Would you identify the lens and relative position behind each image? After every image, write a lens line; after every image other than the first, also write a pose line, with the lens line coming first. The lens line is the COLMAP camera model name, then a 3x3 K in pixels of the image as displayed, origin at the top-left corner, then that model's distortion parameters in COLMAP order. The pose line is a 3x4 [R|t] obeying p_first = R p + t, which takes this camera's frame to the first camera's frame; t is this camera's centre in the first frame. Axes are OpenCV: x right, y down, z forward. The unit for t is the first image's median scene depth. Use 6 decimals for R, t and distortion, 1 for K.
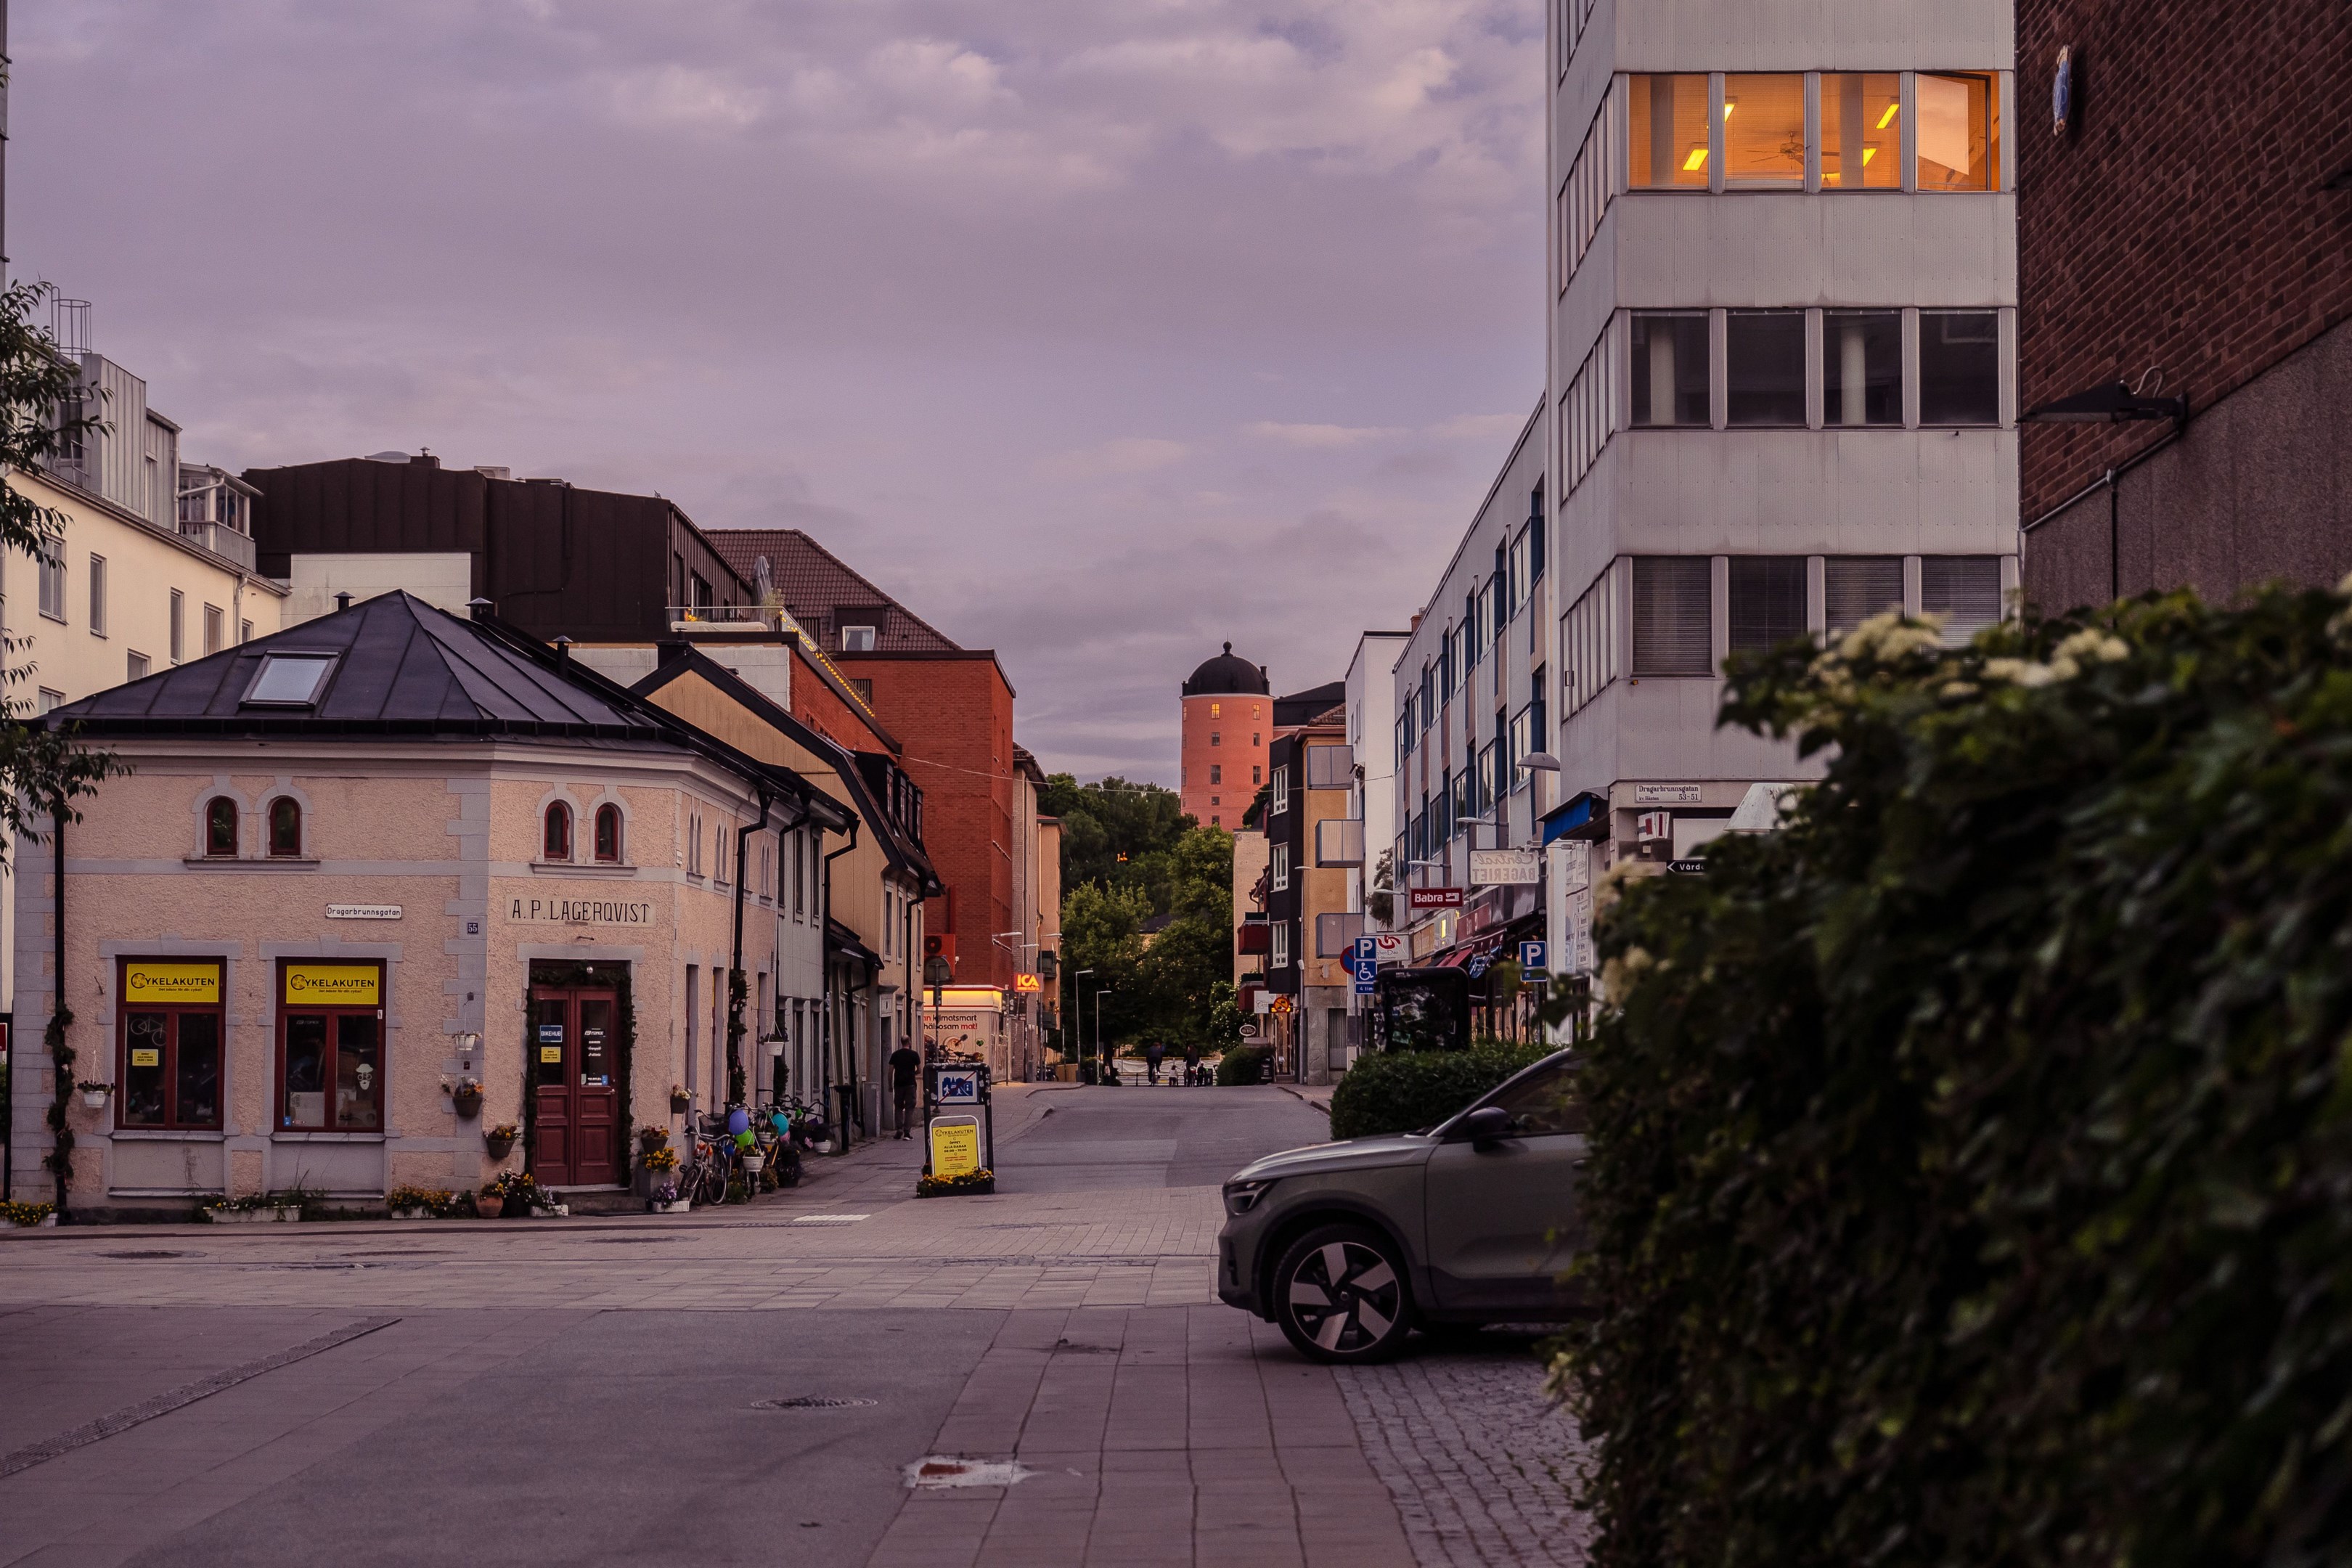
lens RADIAL K [[4107.5, 0, 1176.0], [0, 4107.5, 784.0], [0, 0, 1]] dist [0.077102, 0.051894]
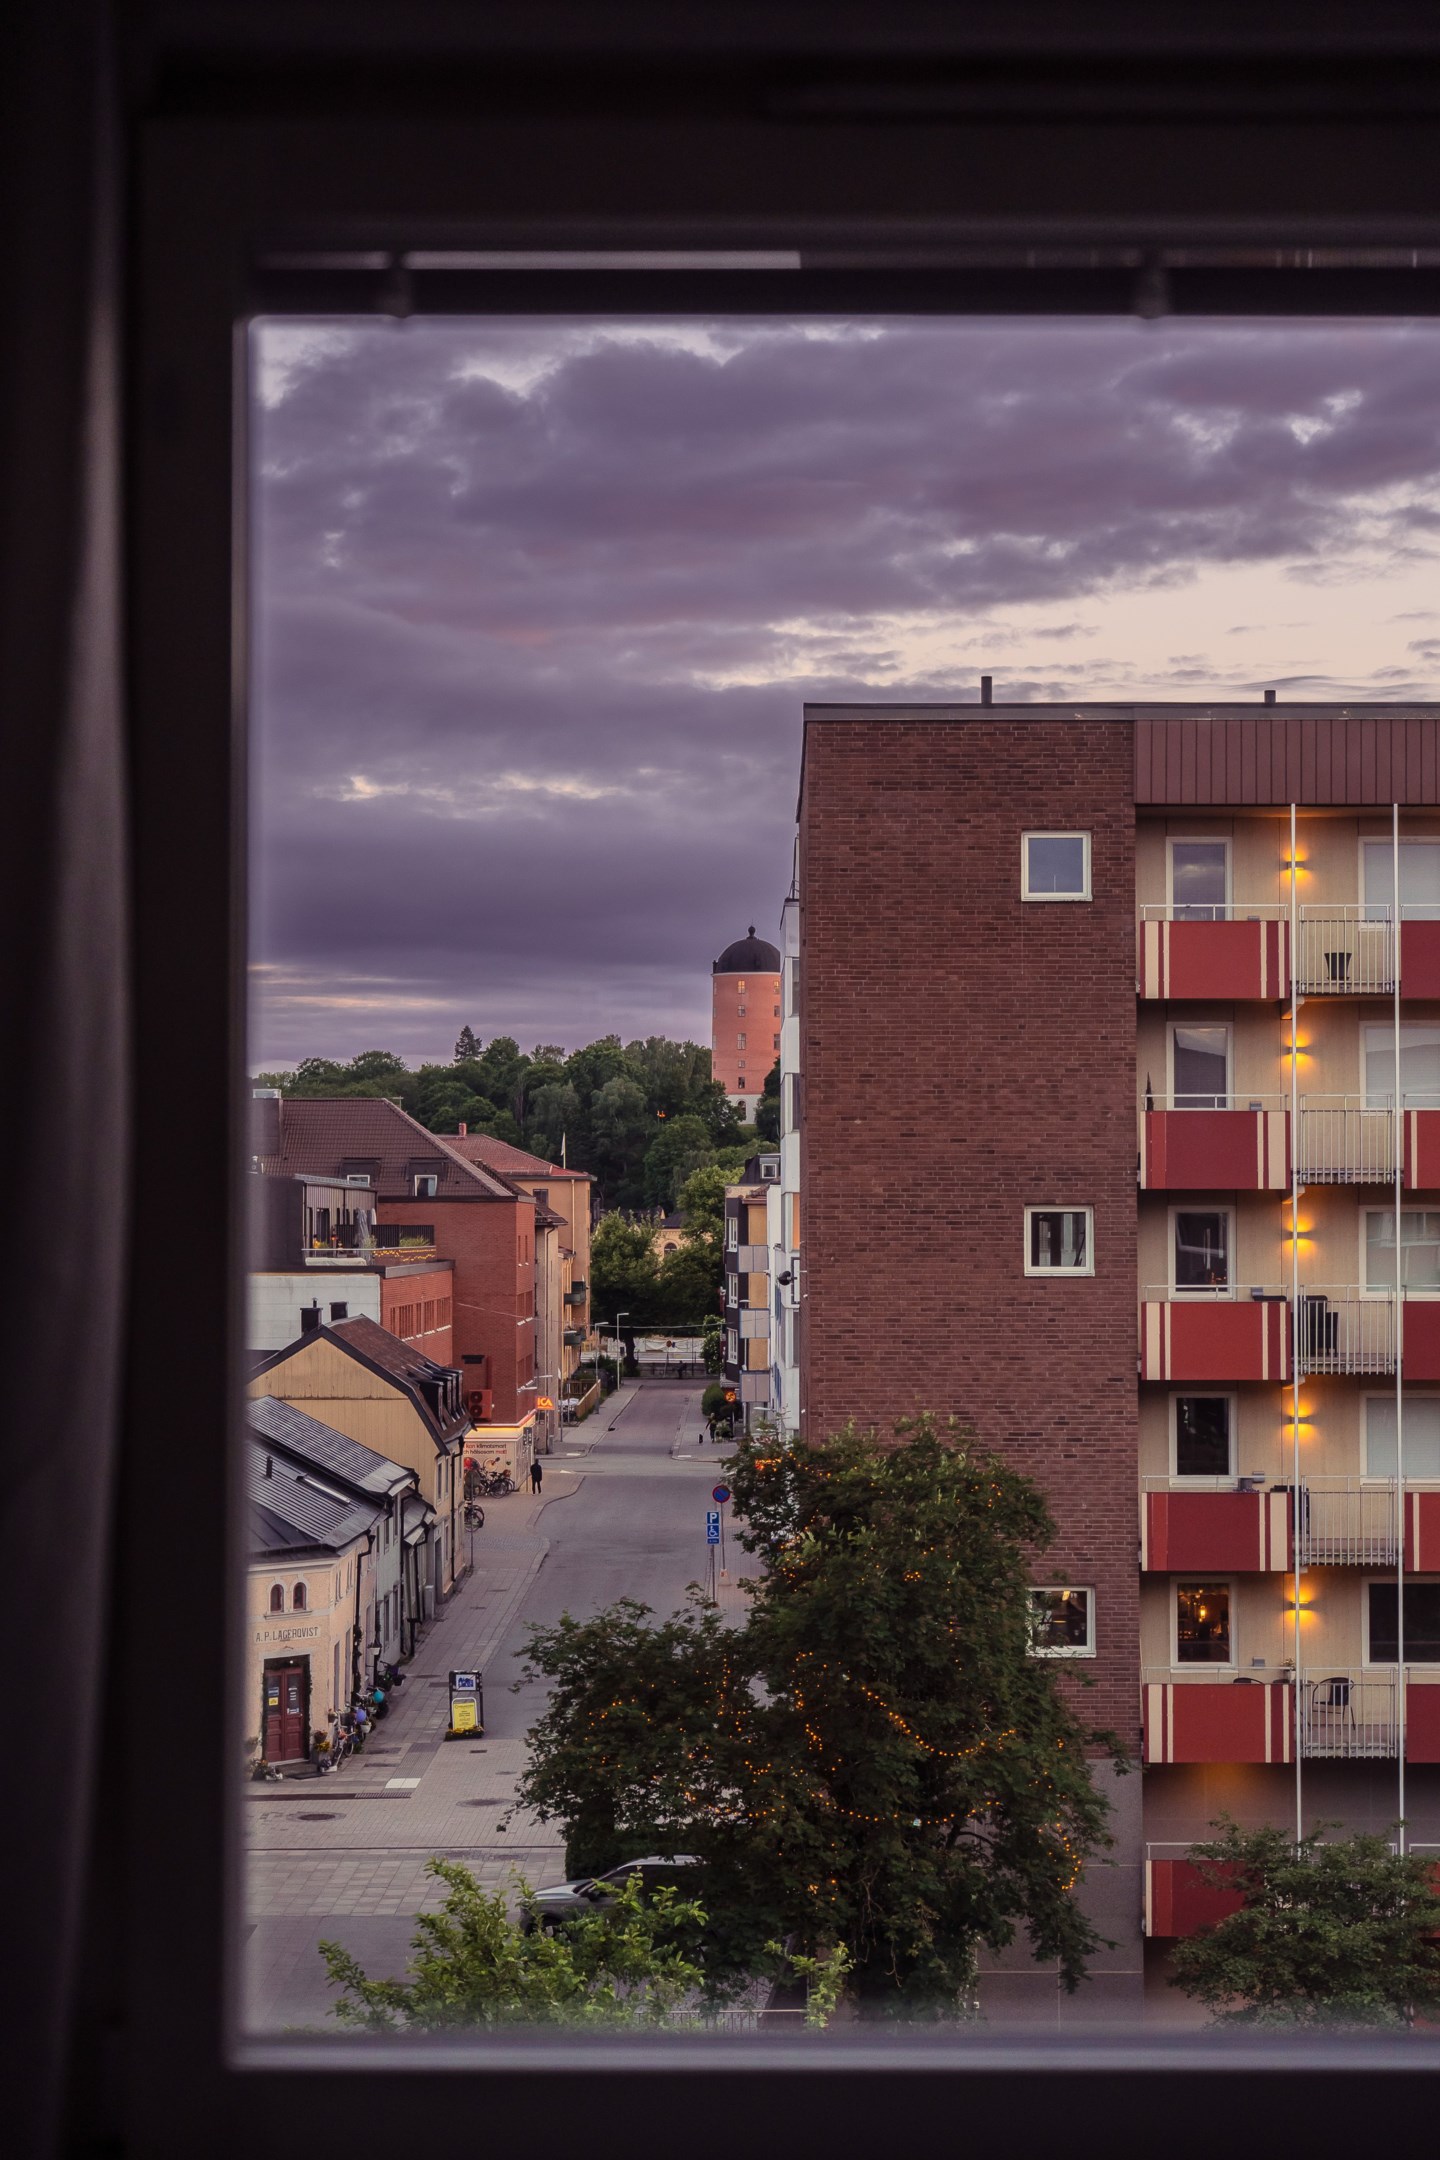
lens RADIAL K [[3772.2, 0, 720.5], [0, 3772.2, 1153.9], [0, 0, 1]] dist [0.077102, 0.051894]
pose [[0.999996, 0.001928, -0.002198, 0.075788], [-0.001820, 0.998826, 0.048400, -0.276065], [0.002289, -0.048395, 0.998826, -0.844889]]
